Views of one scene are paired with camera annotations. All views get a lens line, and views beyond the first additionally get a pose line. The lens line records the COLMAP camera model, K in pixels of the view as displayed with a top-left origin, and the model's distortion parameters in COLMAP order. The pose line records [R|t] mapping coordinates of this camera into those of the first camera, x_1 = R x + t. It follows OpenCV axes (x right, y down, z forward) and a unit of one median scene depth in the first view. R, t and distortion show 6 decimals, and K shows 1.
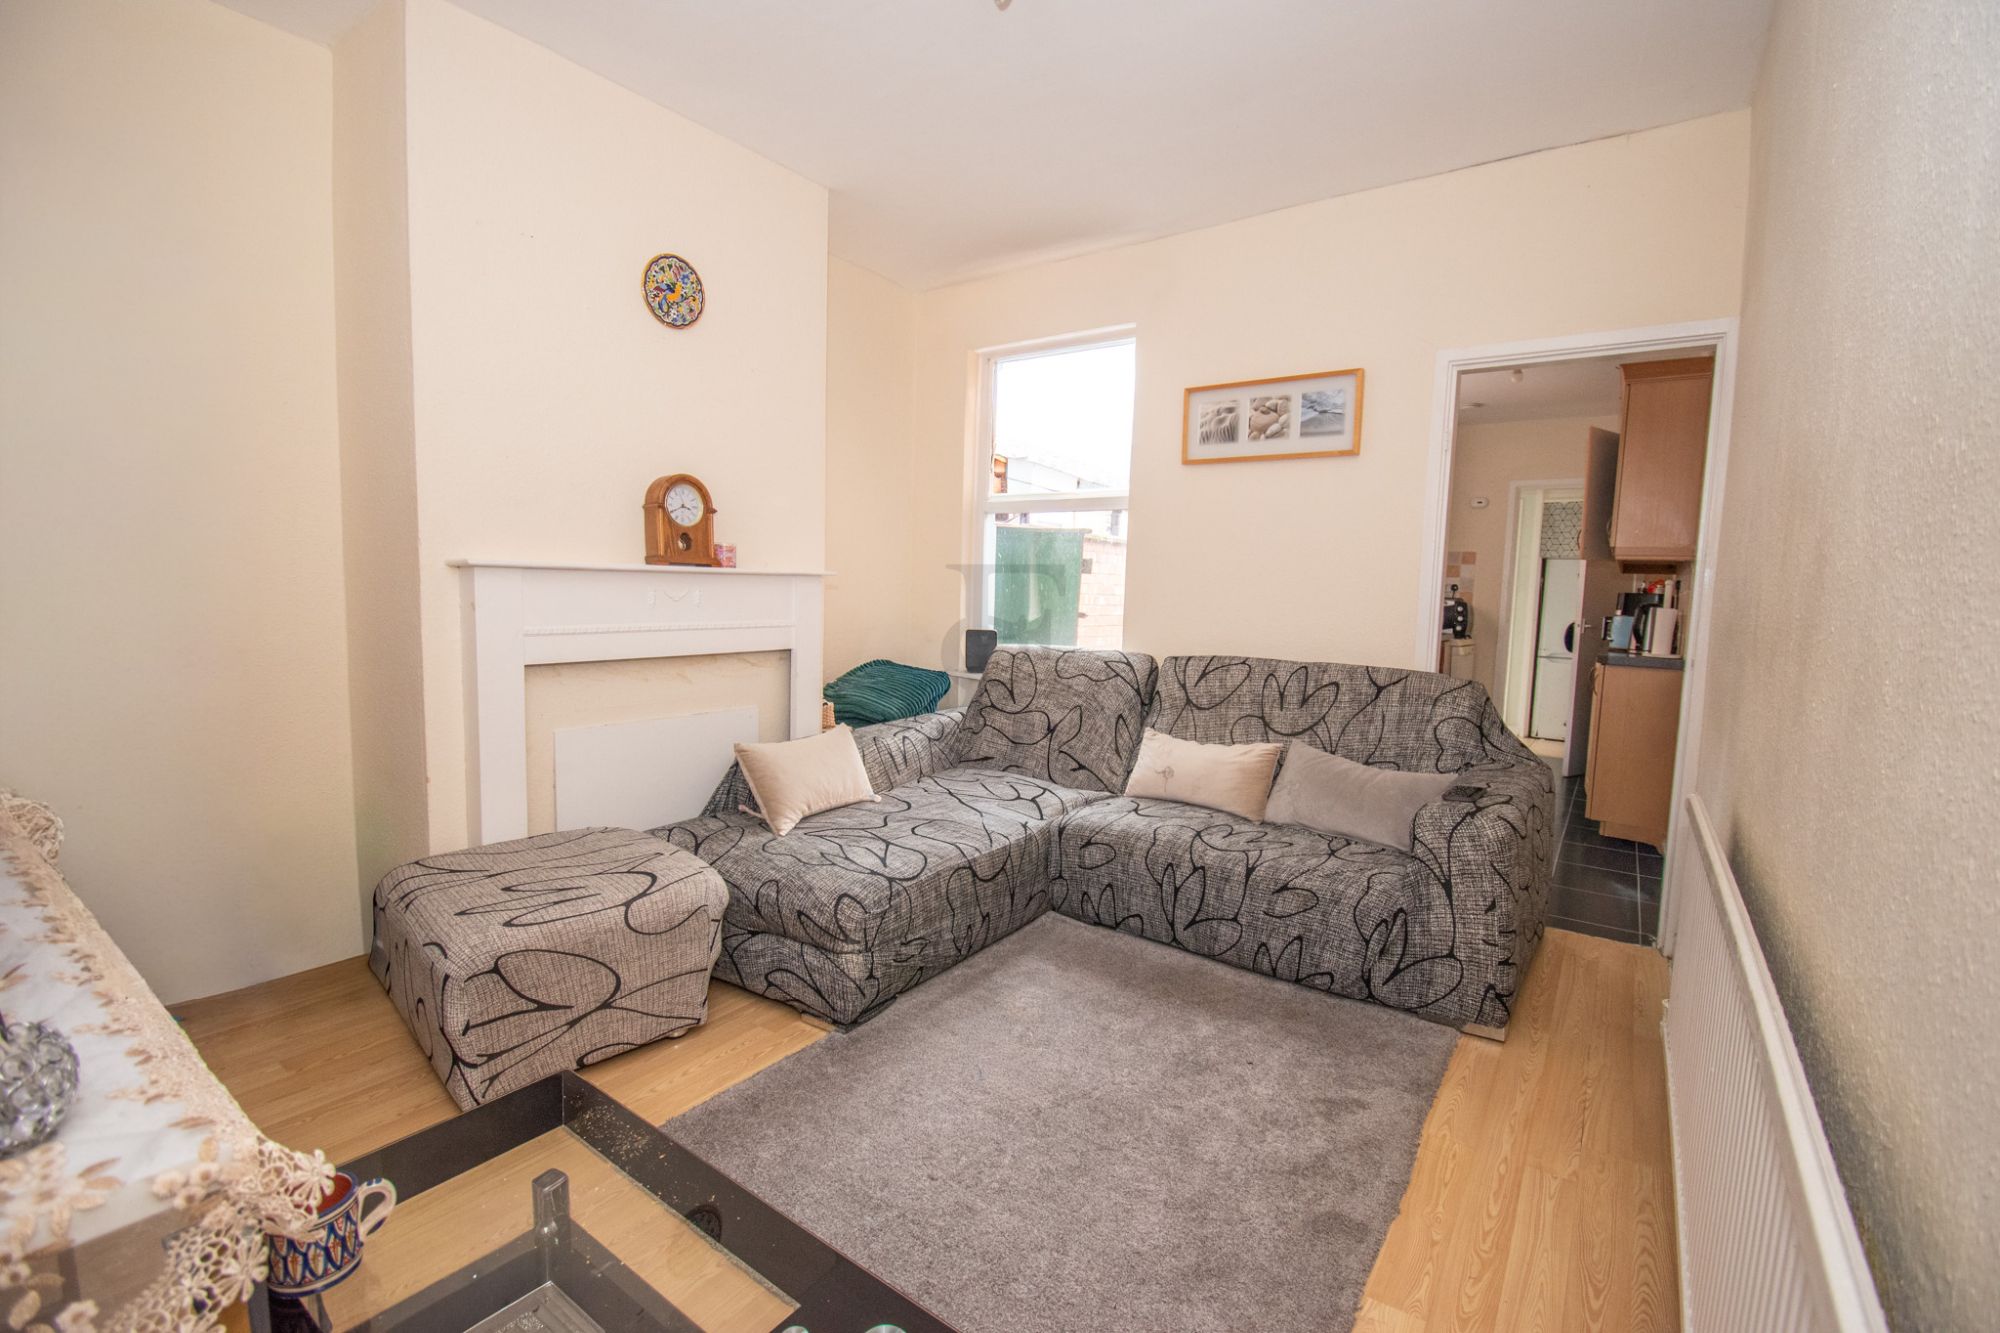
lens RADIAL K [[911.0, 0, 1002.6], [0, 911.0, 666.3], [0, 0, 1]] dist [-0.000429, -0.000036]
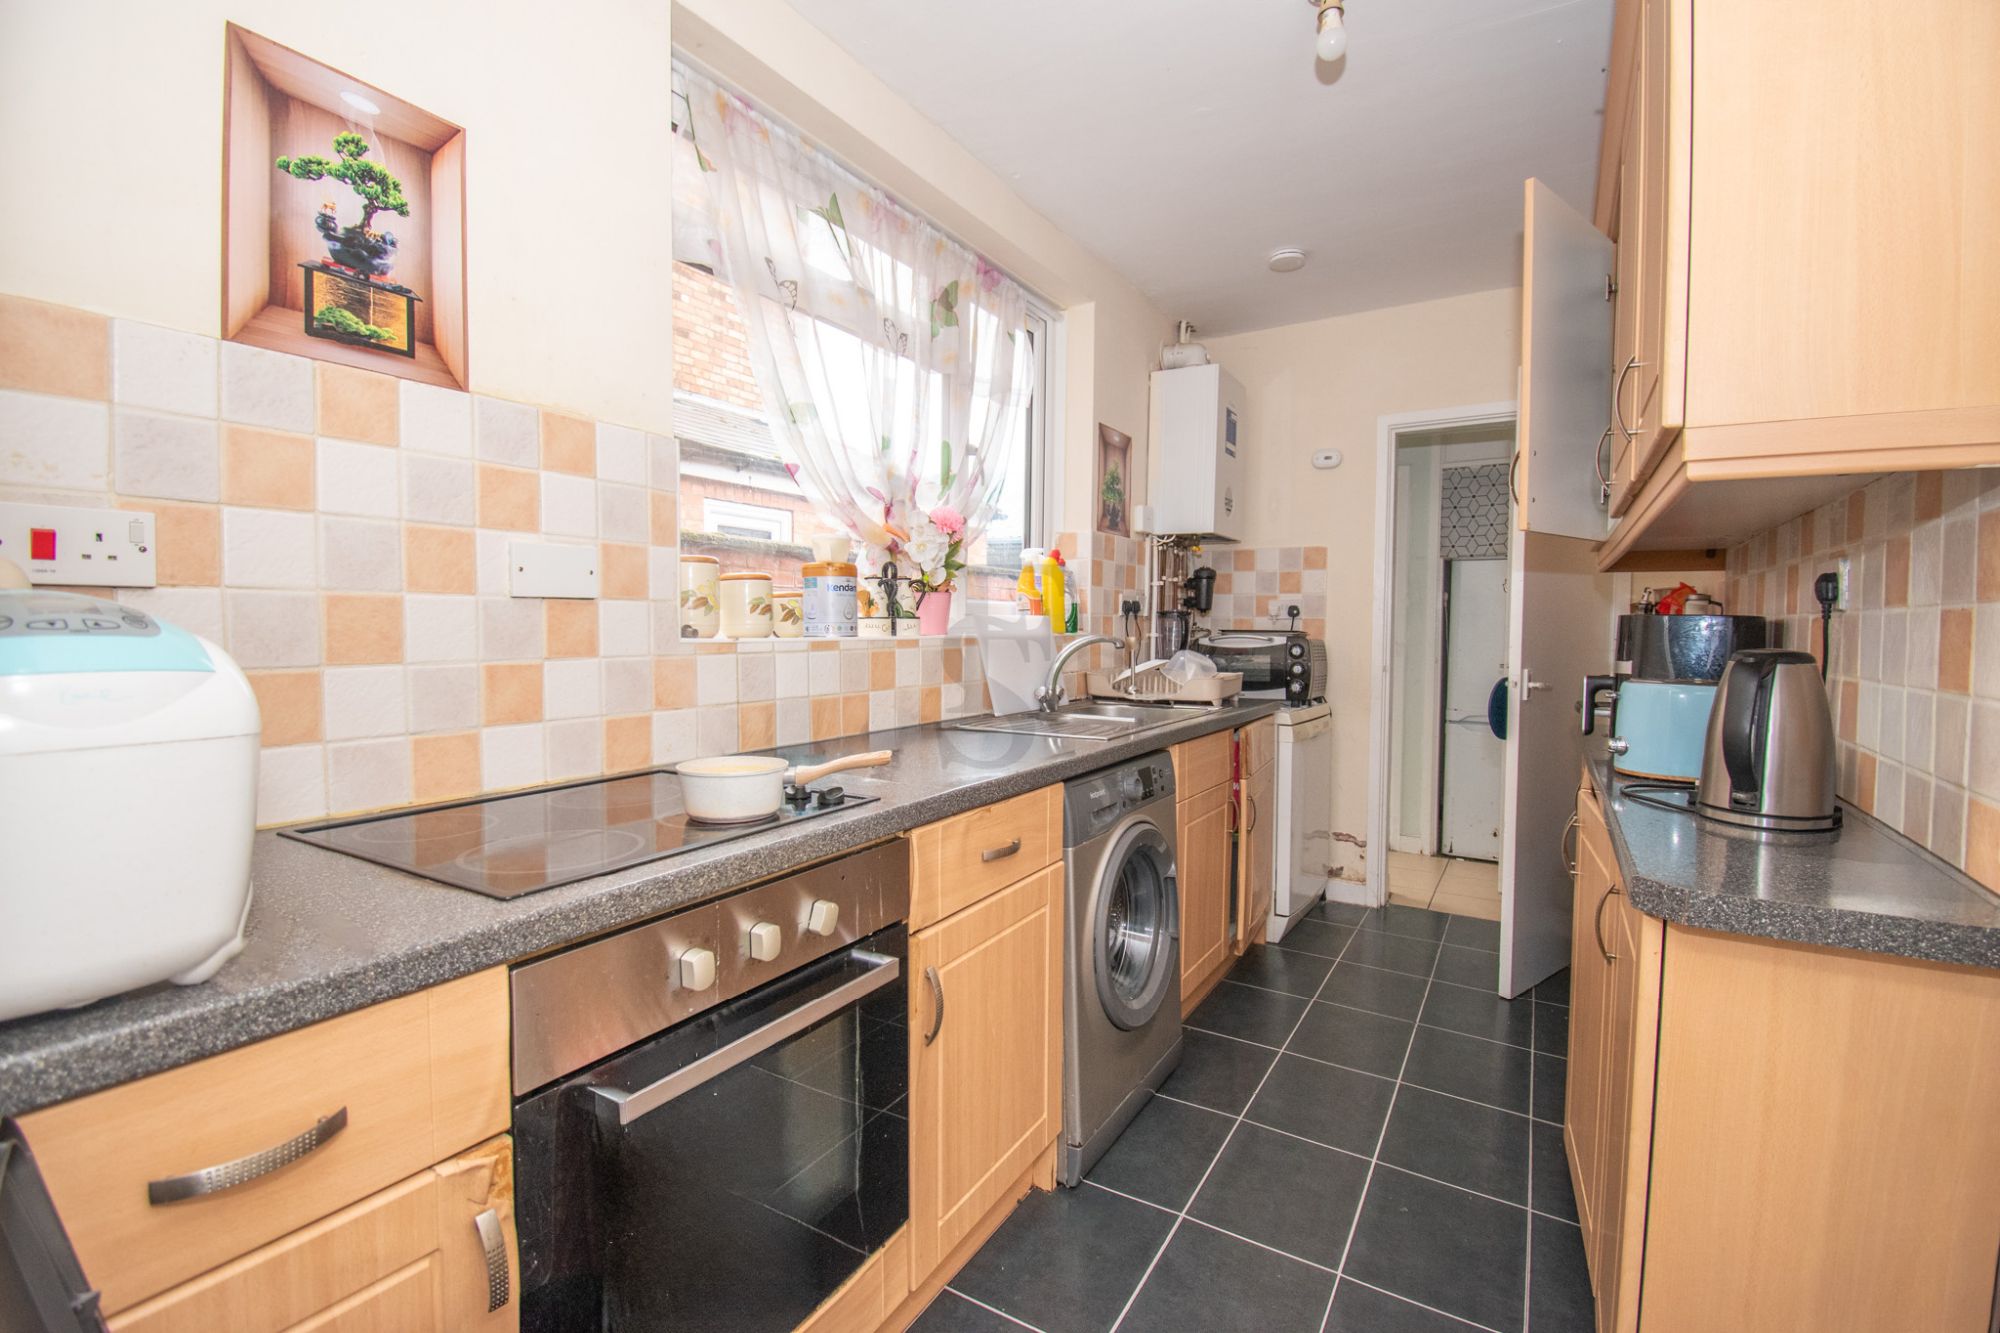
lens RADIAL K [[911.0, 0, 996.6], [0, 911.0, 663.9], [0, 0, 1]] dist [-0.000429, -0.000036]
pose [[0.997624, -0.029523, 0.062252, 0.281342], [0.032125, 0.998633, -0.041225, -0.037350], [-0.060950, 0.043127, 0.997209, 0.458913]]
